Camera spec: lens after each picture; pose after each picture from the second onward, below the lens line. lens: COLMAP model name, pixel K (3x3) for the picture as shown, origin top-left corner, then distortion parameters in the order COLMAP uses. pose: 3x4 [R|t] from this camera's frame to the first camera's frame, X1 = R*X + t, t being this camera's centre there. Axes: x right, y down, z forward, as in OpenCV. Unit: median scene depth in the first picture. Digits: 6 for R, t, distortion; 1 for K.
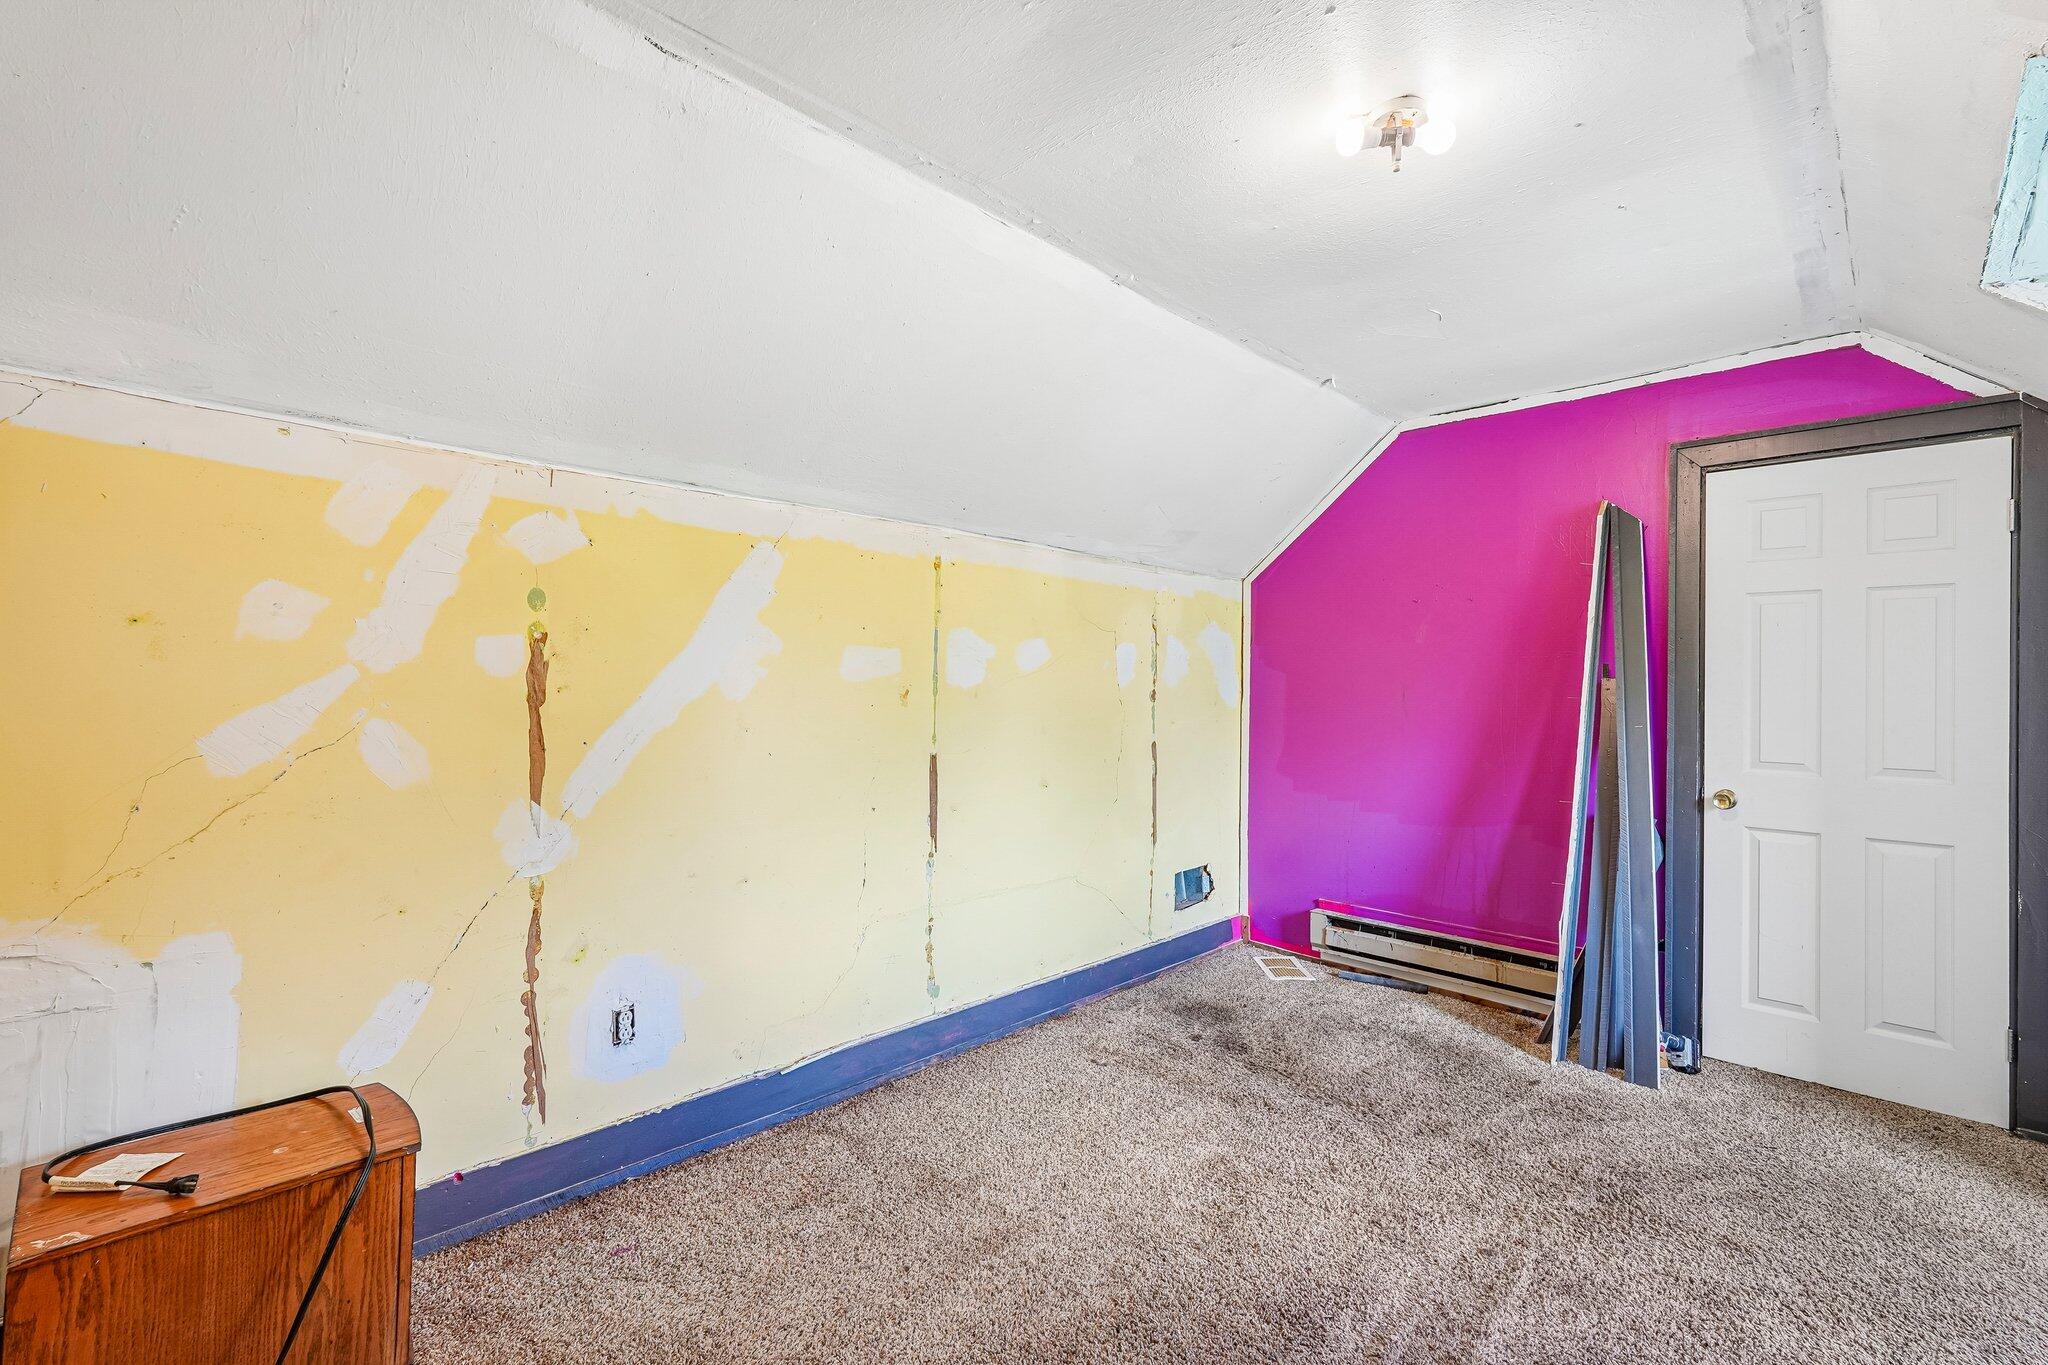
lens RADIAL K [[902.1, 0, 1019.5], [0, 902.1, 677.8], [0, 0, 1]] dist [-0.016014, 0.007784]
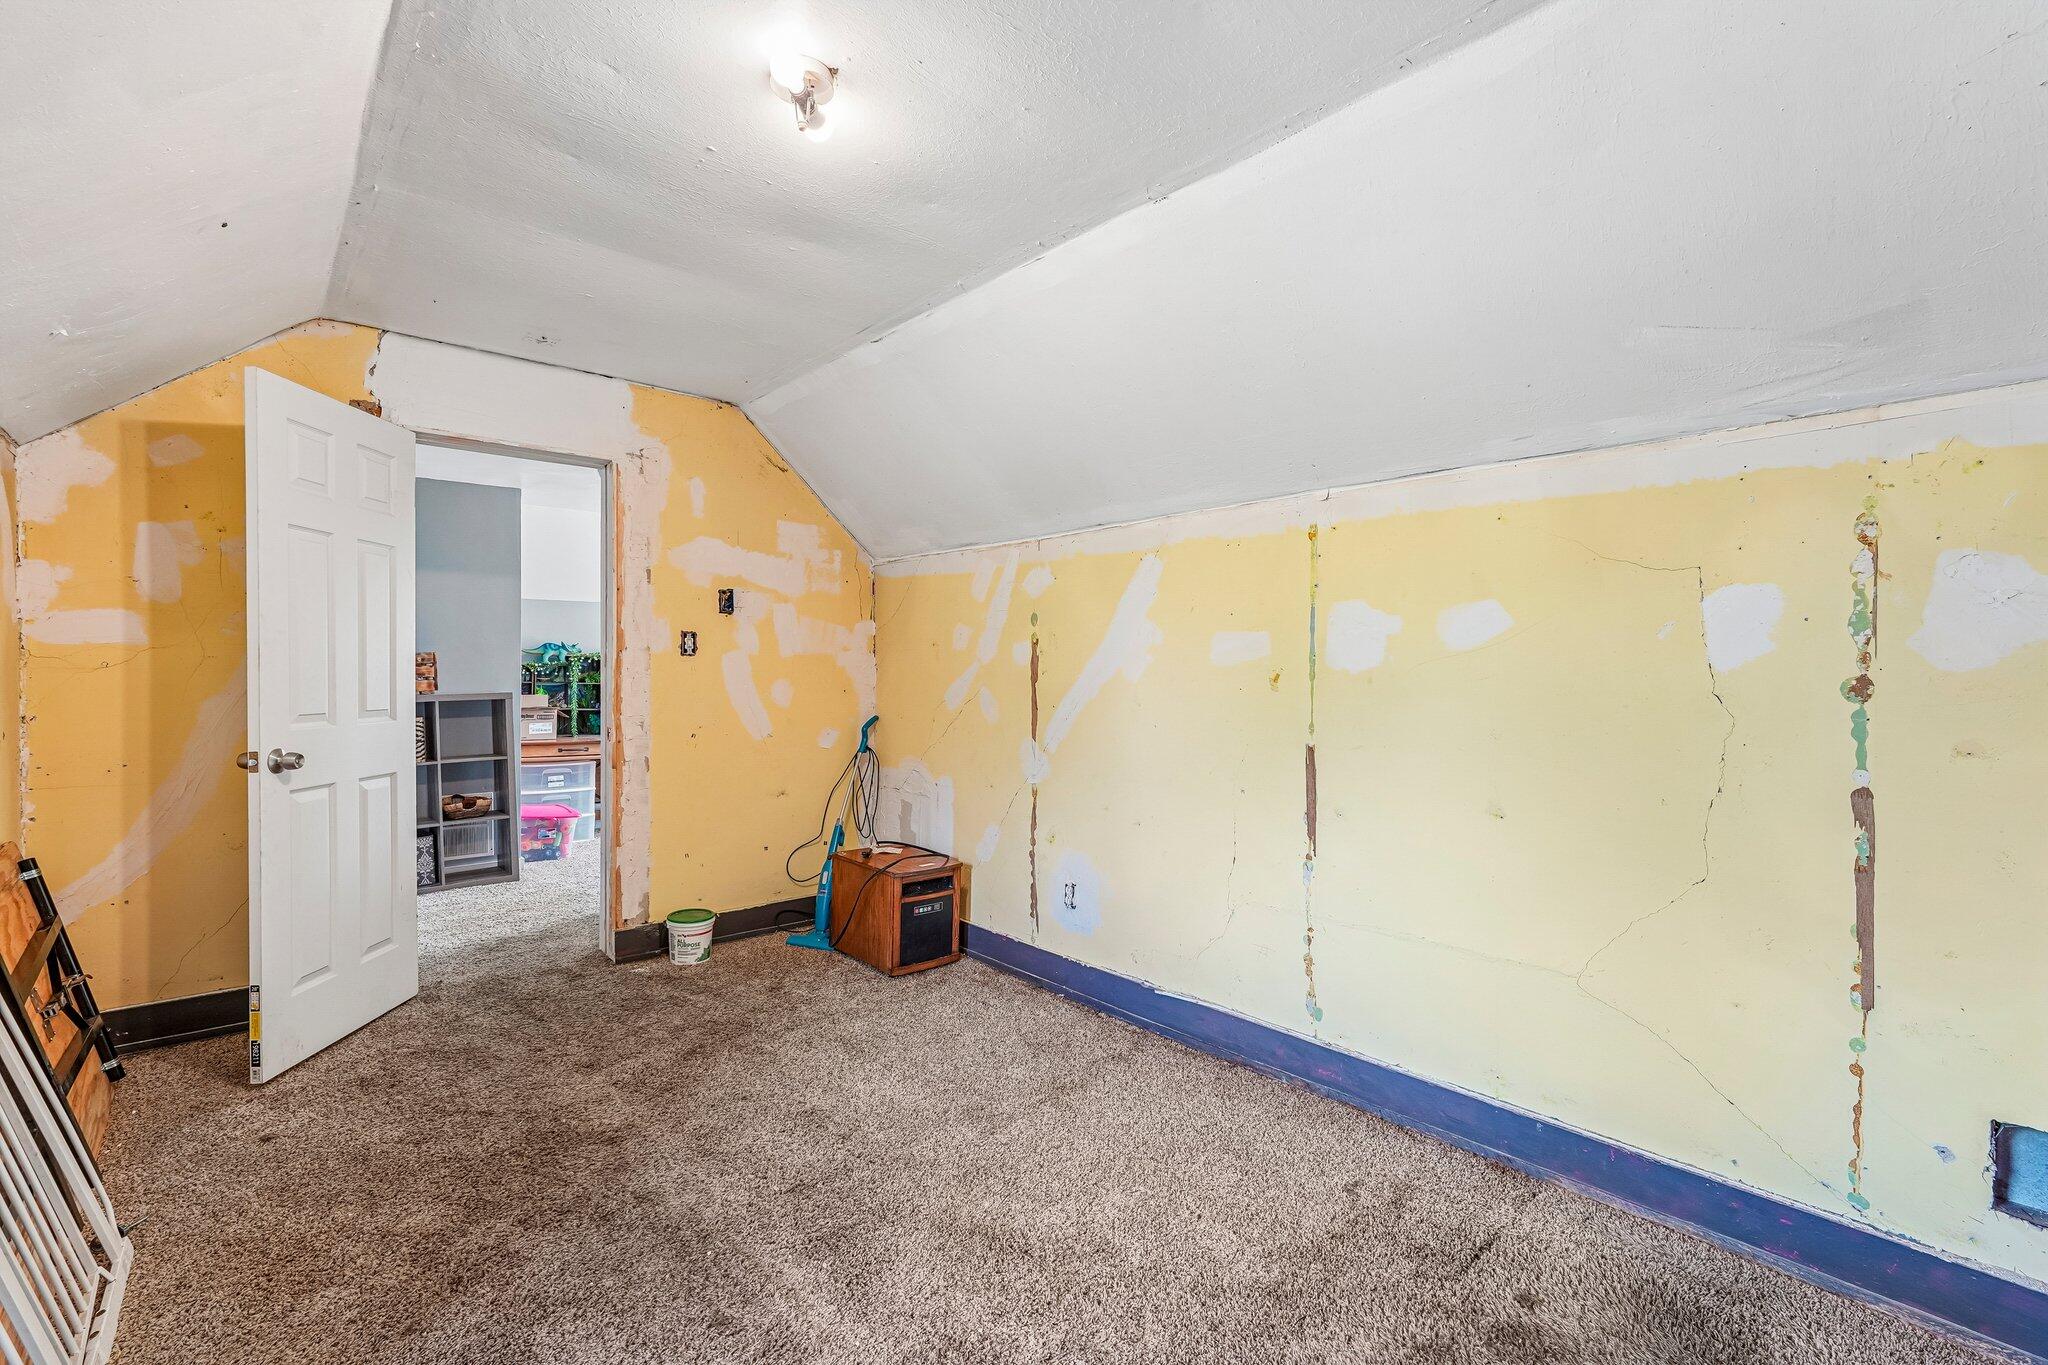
lens RADIAL K [[902.1, 0, 1019.8], [0, 902.1, 679.0], [0, 0, 1]] dist [-0.016014, 0.007784]
pose [[-0.068173, -0.004118, -0.997665, 0.843520], [-0.001085, 0.999991, -0.004054, 0.023011], [0.997673, 0.000806, -0.068177, 0.795851]]
